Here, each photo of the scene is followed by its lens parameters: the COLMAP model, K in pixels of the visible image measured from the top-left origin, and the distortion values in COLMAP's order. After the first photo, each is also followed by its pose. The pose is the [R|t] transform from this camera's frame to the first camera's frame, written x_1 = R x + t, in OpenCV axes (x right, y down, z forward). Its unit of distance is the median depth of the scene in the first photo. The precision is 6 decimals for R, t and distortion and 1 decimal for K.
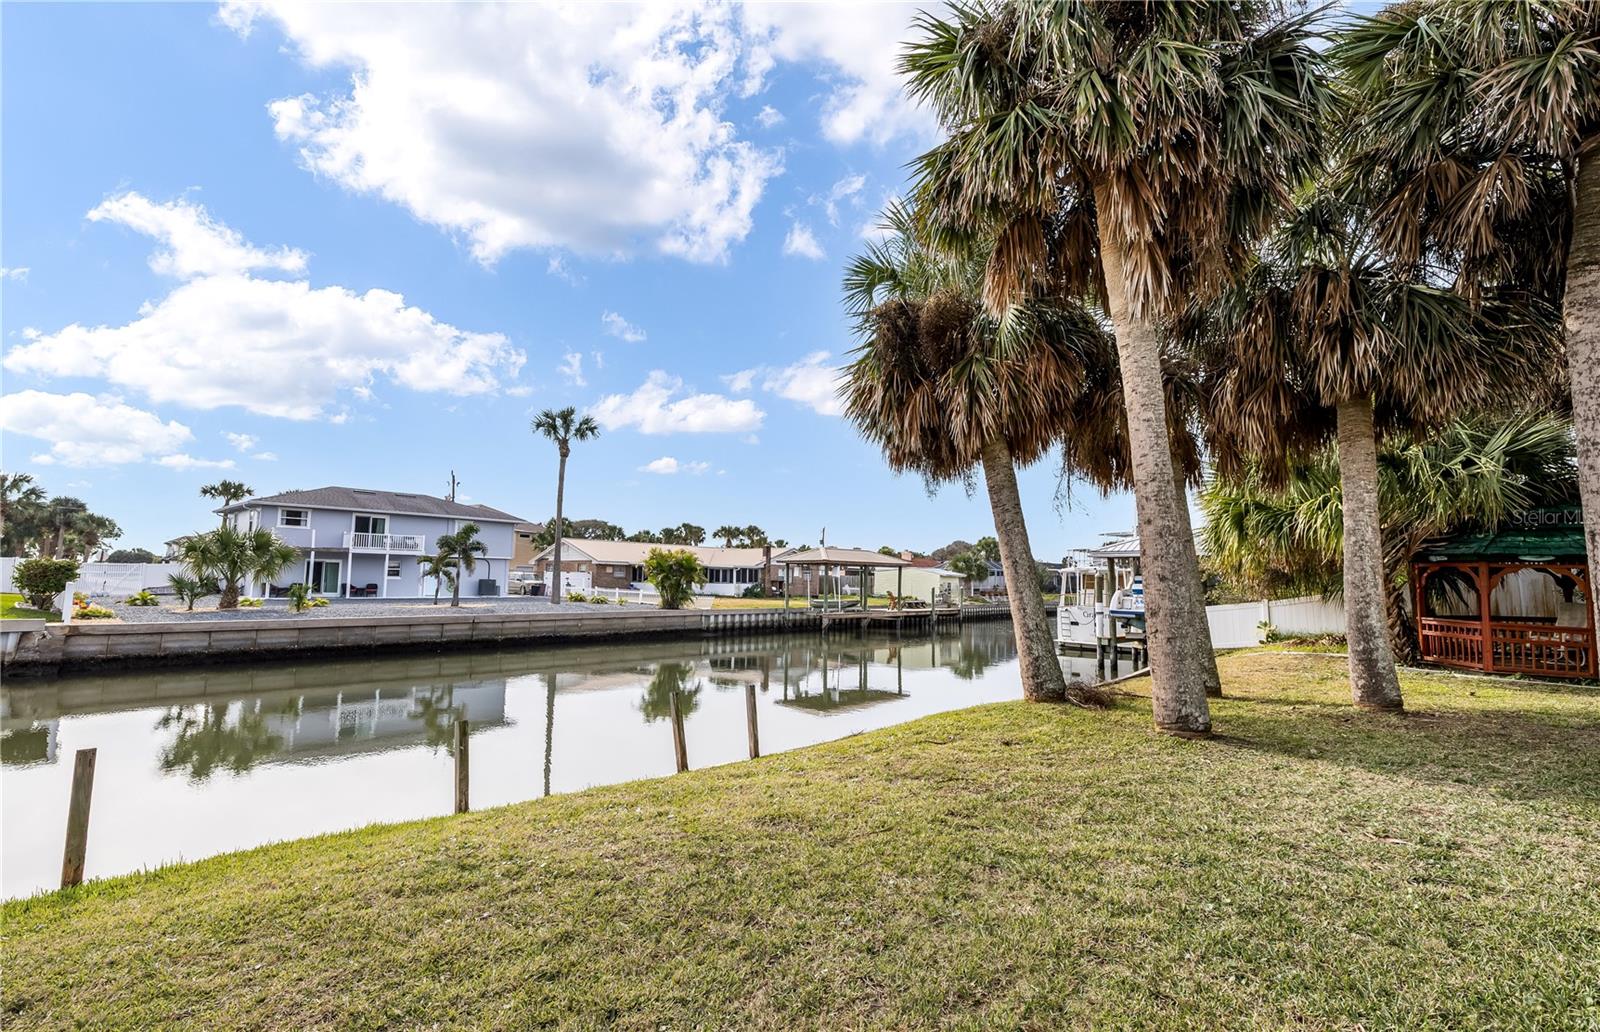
lens RADIAL K [[740.7, 0, 794.6], [0, 740.7, 500.9], [0, 0, 1]] dist [0.001224, -0.000228]
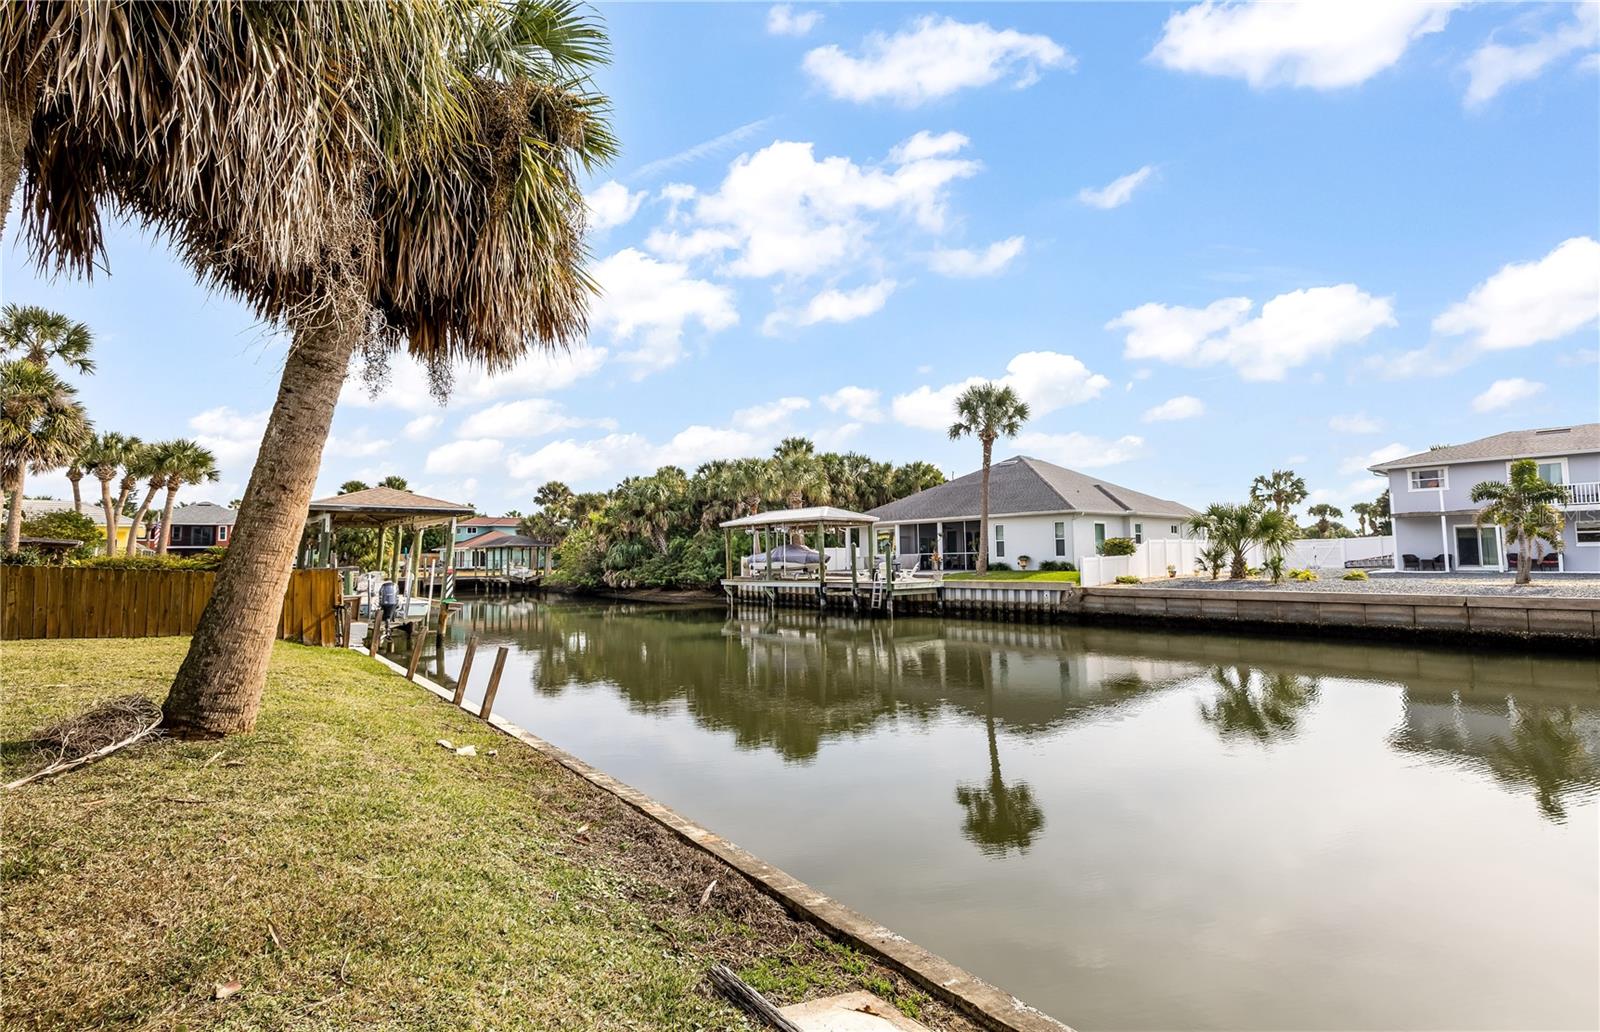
lens RADIAL K [[740.7, 0, 794.6], [0, 740.7, 500.9], [0, 0, 1]] dist [0.001224, -0.000228]
pose [[-0.090157, -0.086464, -0.992167, 0.351013], [0.118046, 0.988274, -0.096852, 0.068446], [0.988907, -0.125853, -0.078893, 0.512506]]
